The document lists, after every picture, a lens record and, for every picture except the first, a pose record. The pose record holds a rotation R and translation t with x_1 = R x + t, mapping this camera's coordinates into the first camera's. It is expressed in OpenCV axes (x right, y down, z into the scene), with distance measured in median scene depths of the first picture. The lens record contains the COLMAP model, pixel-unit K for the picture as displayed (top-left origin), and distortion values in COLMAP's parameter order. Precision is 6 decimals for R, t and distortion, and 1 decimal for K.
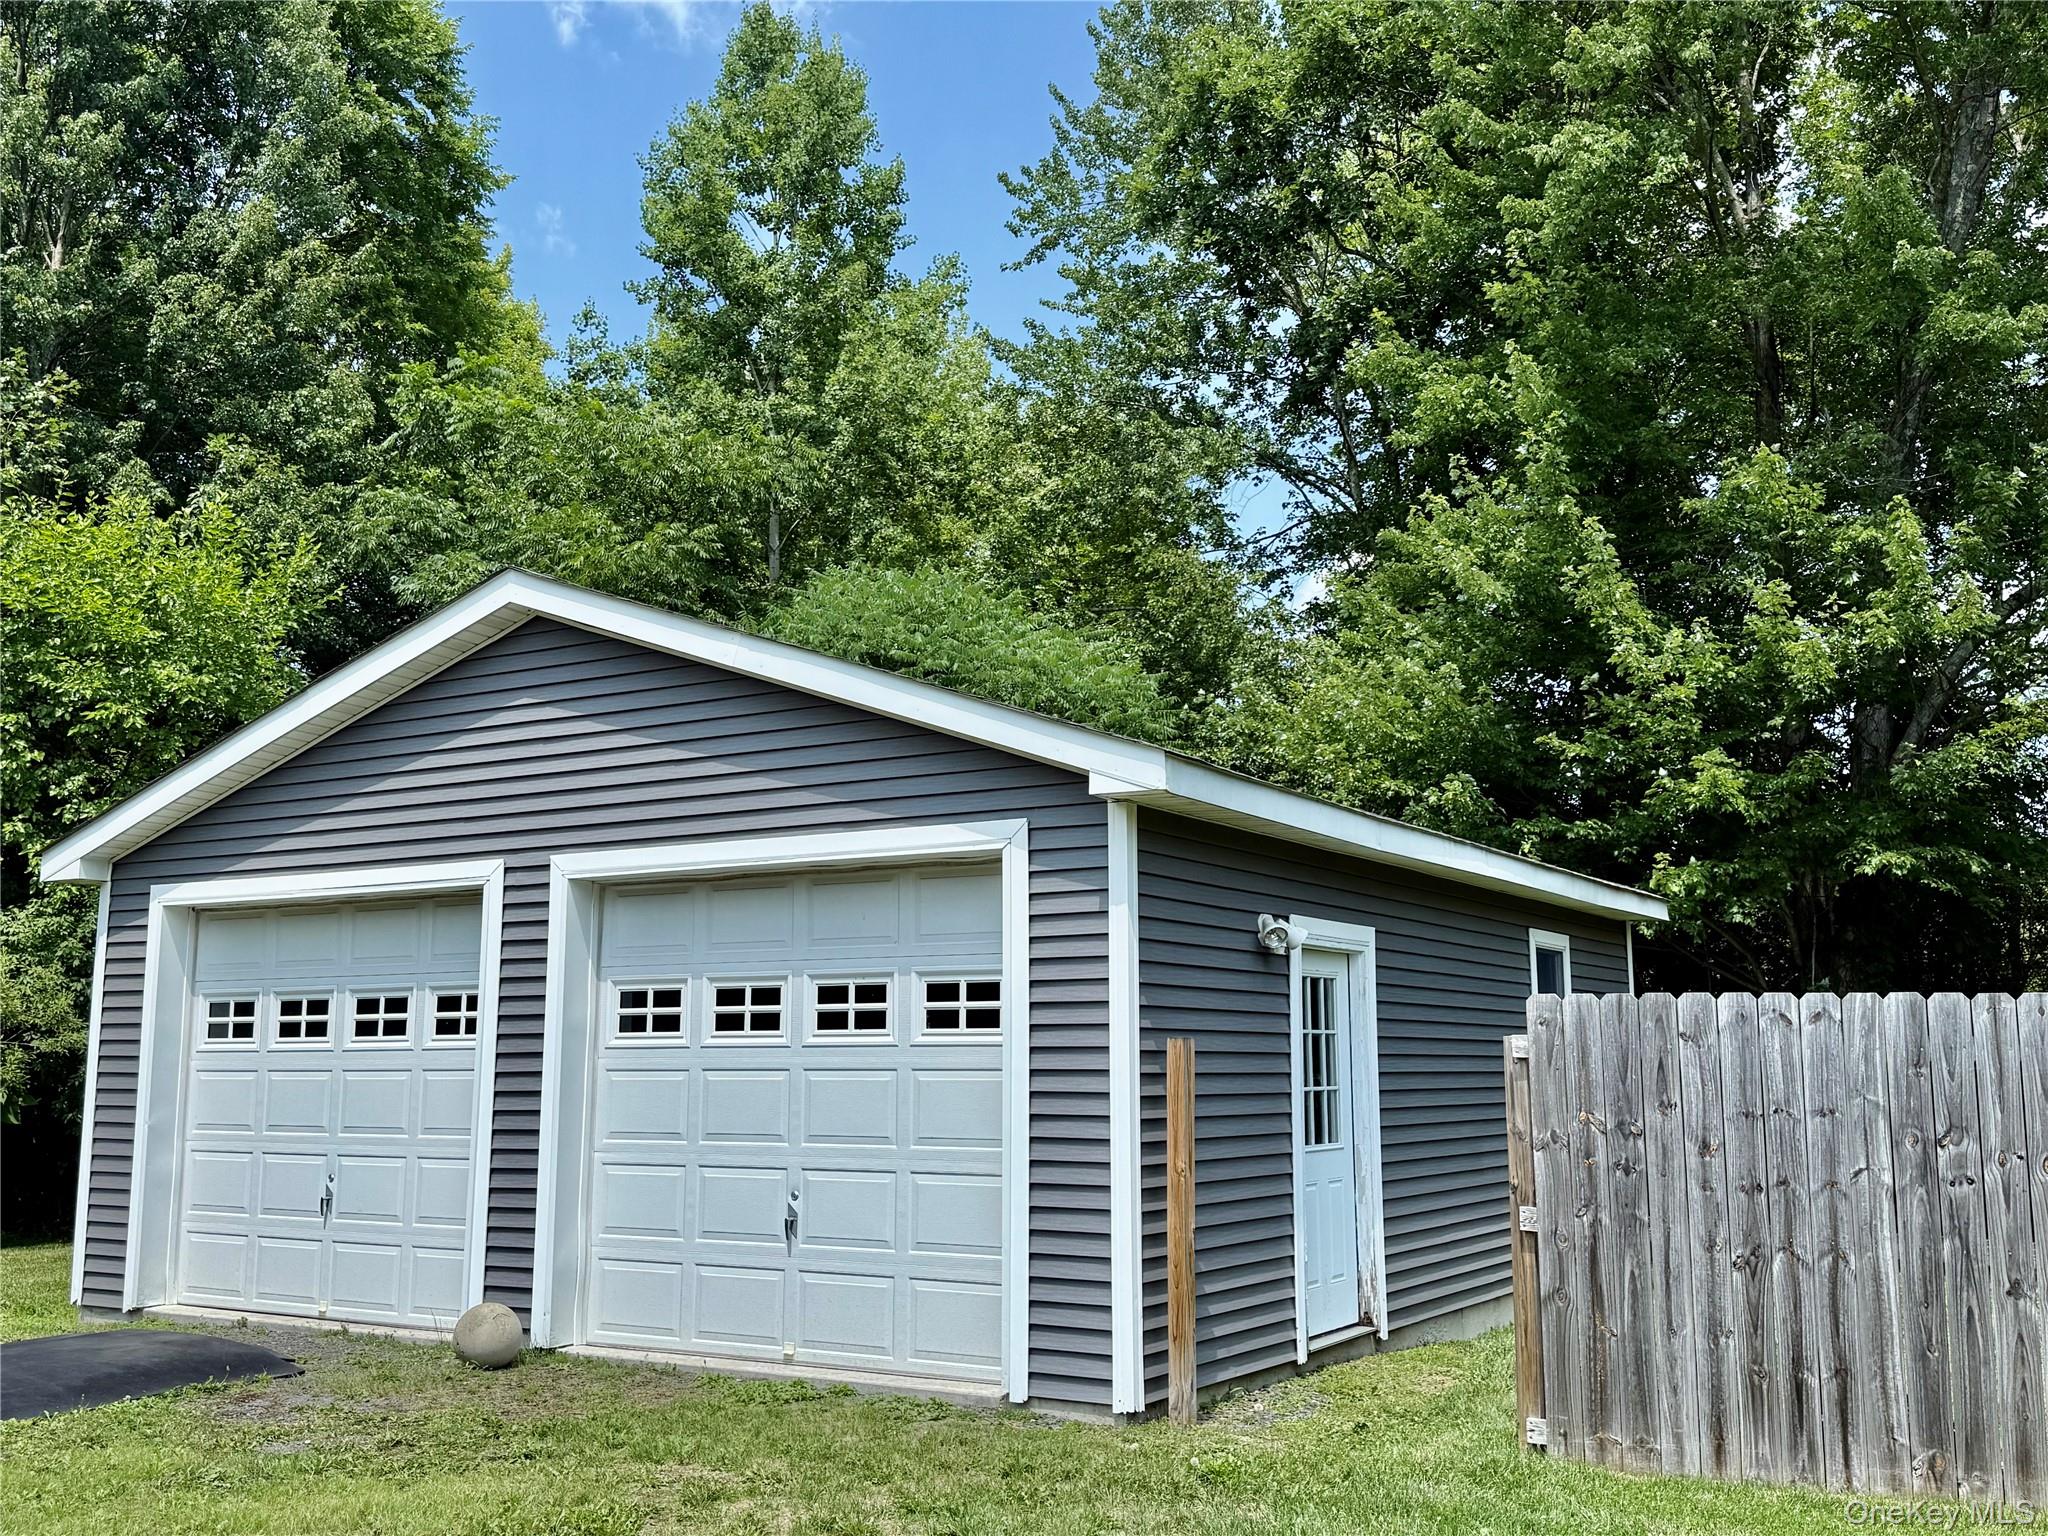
lens RADIAL K [[1913.1, 0, 1045.8], [0, 1913.1, 775.7], [0, 0, 1]] dist [0.050827, 0.000000]
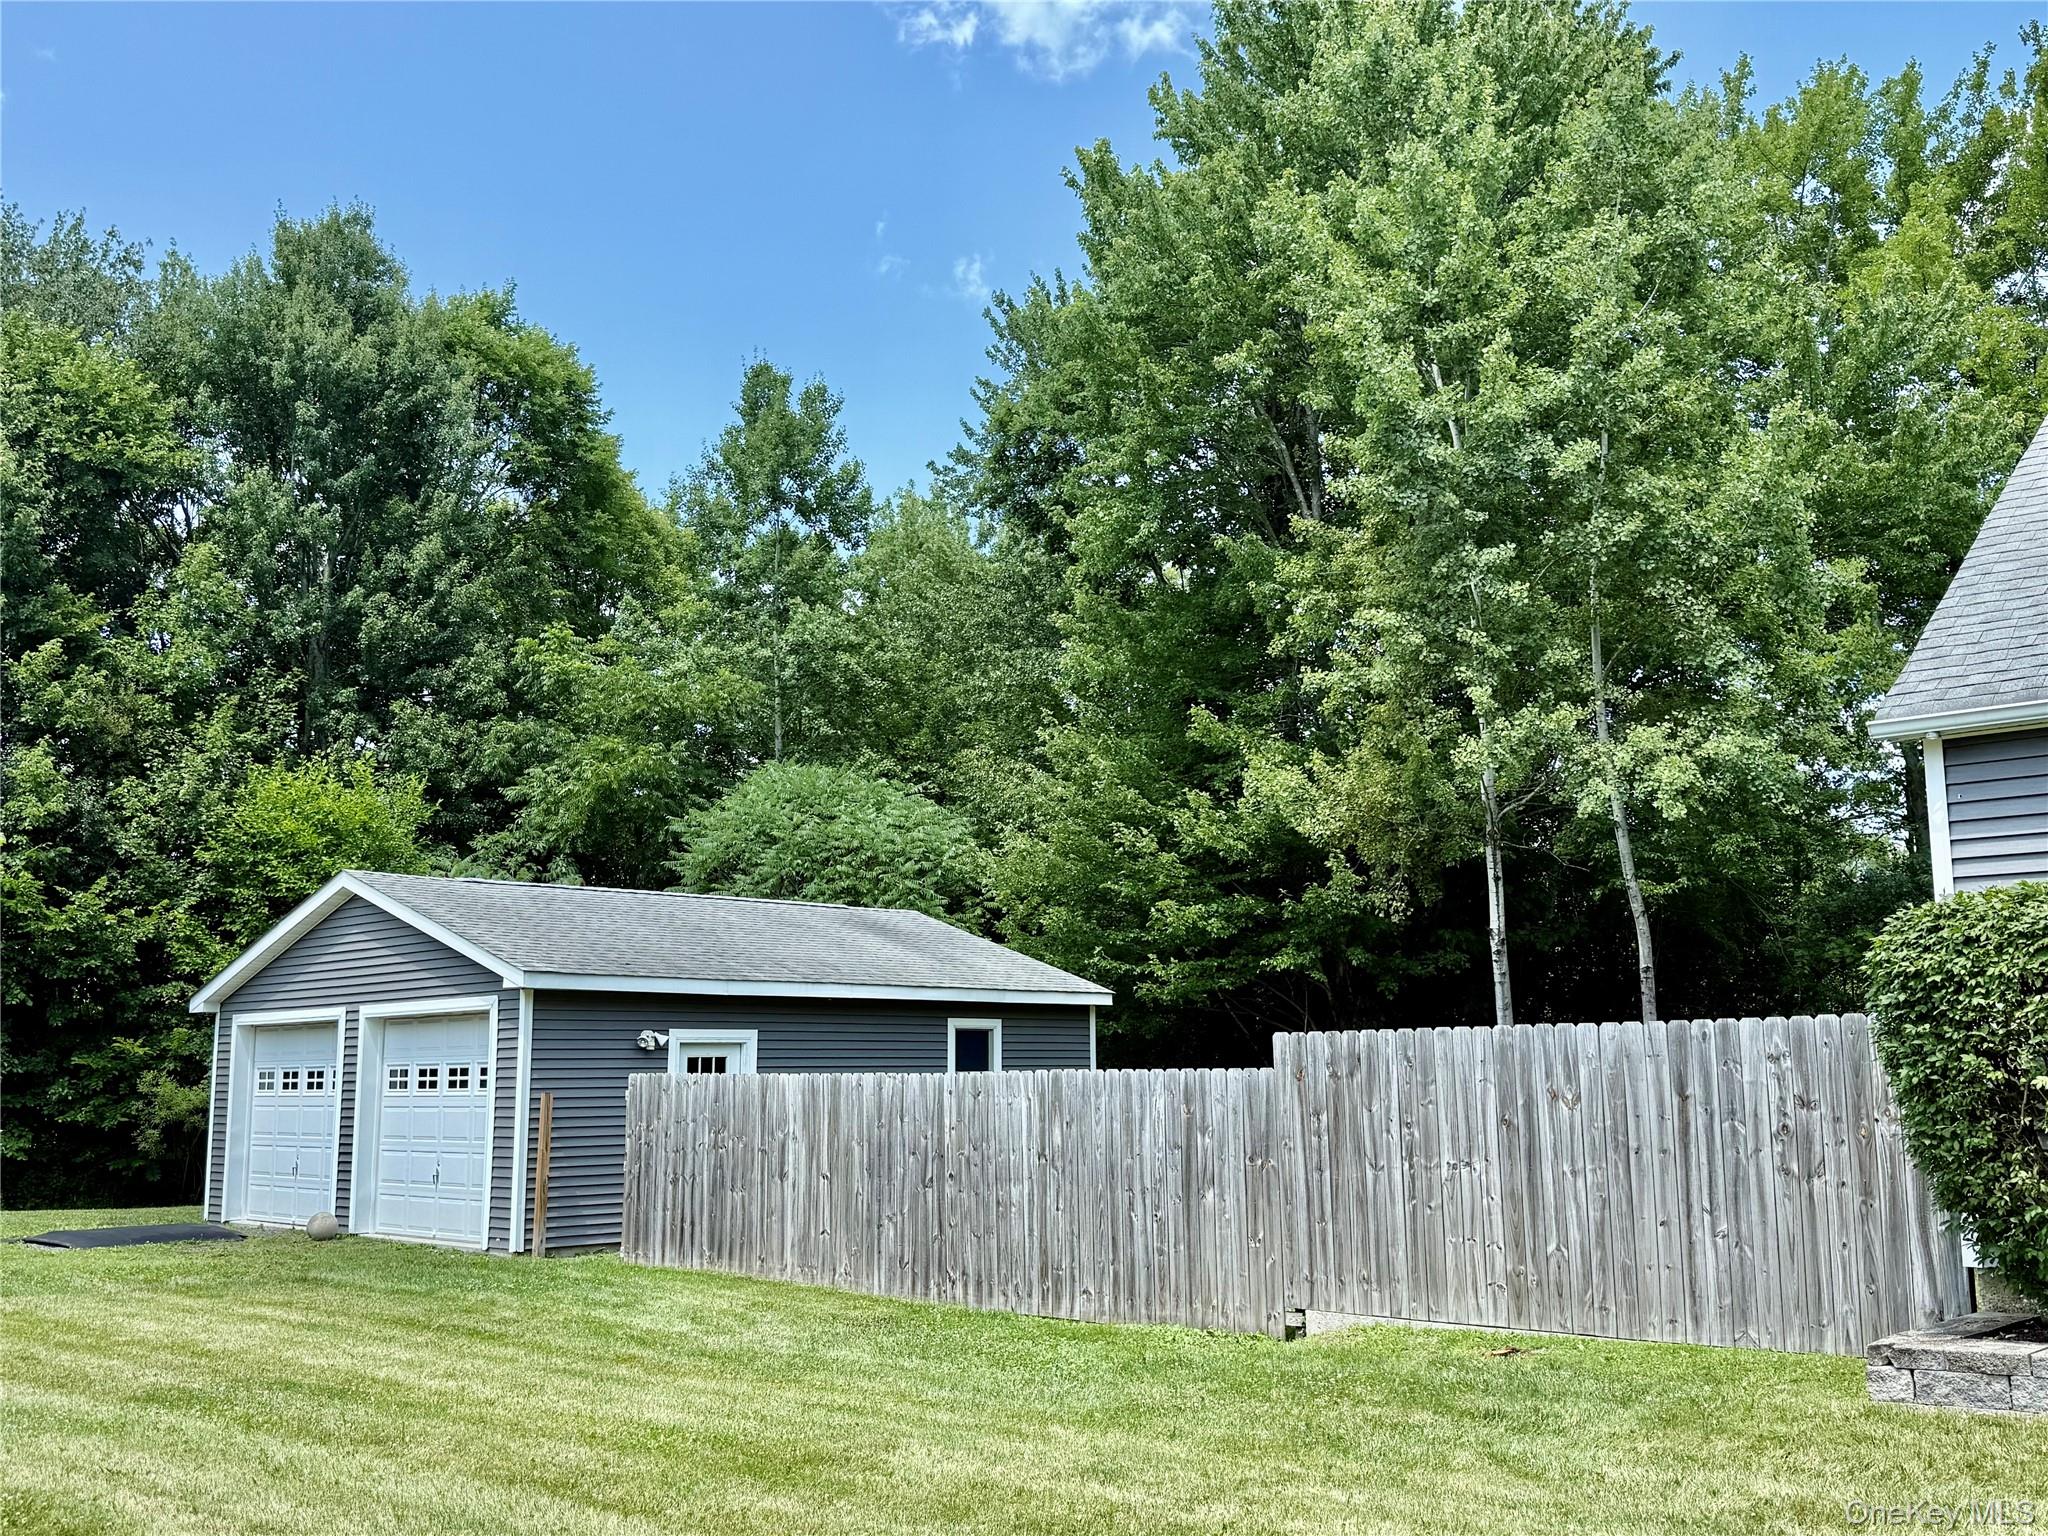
lens RADIAL K [[1913.1, 0, 1001.6], [0, 1913.1, 758.8], [0, 0, 1]] dist [0.050827, 0.000000]
pose [[0.973641, -0.033961, -0.225545, 0.930977], [0.025401, 0.998847, -0.040746, -0.127356], [0.226668, 0.033943, 0.973380, -0.931615]]
